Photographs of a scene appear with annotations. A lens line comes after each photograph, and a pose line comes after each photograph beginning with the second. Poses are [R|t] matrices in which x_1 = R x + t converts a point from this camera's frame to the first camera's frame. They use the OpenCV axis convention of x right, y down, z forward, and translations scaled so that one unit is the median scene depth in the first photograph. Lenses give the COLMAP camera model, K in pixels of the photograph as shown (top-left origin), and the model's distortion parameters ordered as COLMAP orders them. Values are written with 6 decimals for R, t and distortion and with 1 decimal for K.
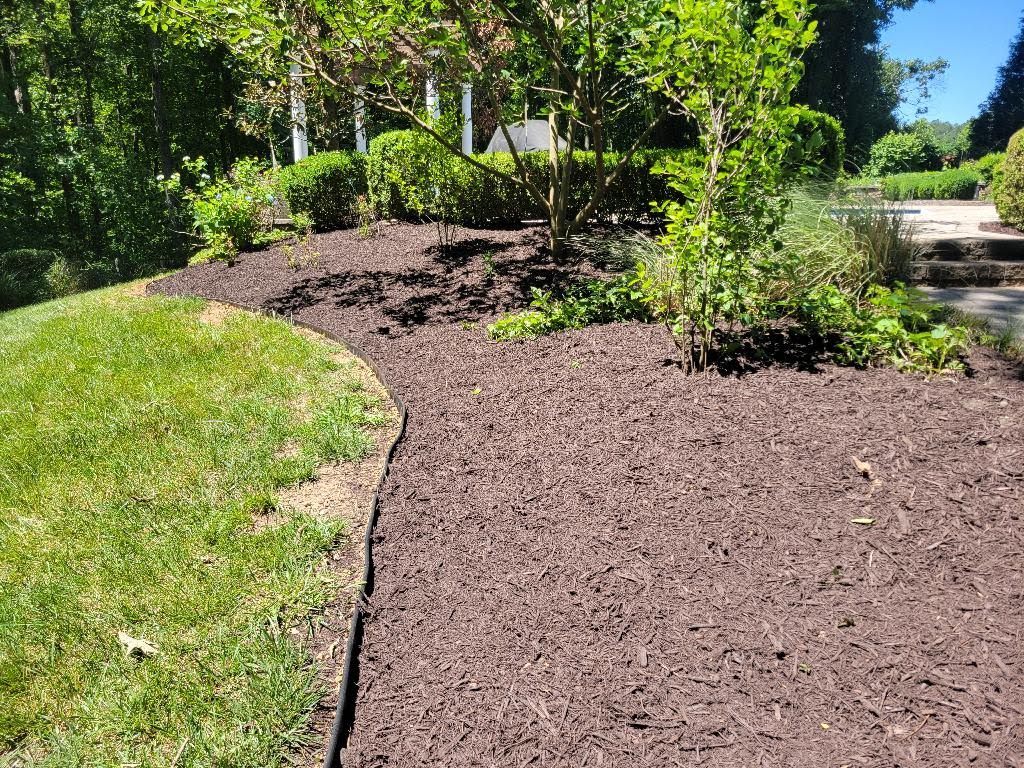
lens RADIAL K [[756.9, 0, 512.0], [0, 756.9, 384.0], [0, 0, 1]] dist [0.076756, -0.052013]
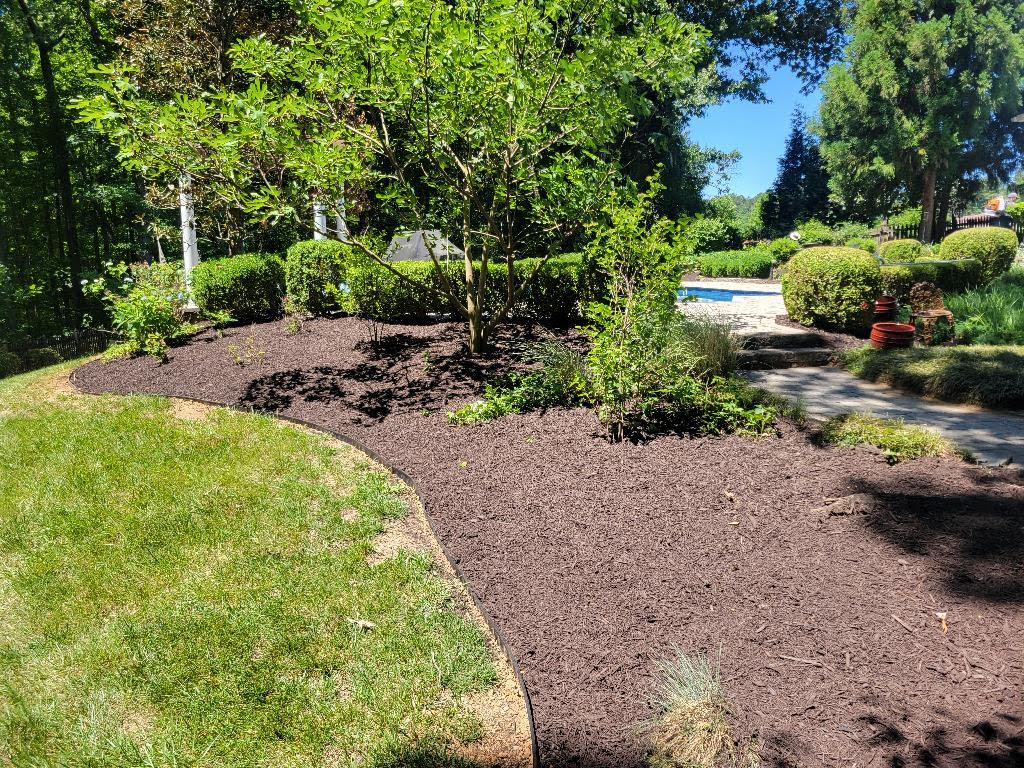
lens RADIAL K [[756.9, 0, 512.0], [0, 756.9, 384.0], [0, 0, 1]] dist [0.076756, -0.052013]
pose [[0.979014, -0.040803, 0.199669, -0.124140], [0.056926, 0.995506, -0.075679, -0.014233], [-0.195684, 0.085457, 0.976937, -0.213202]]
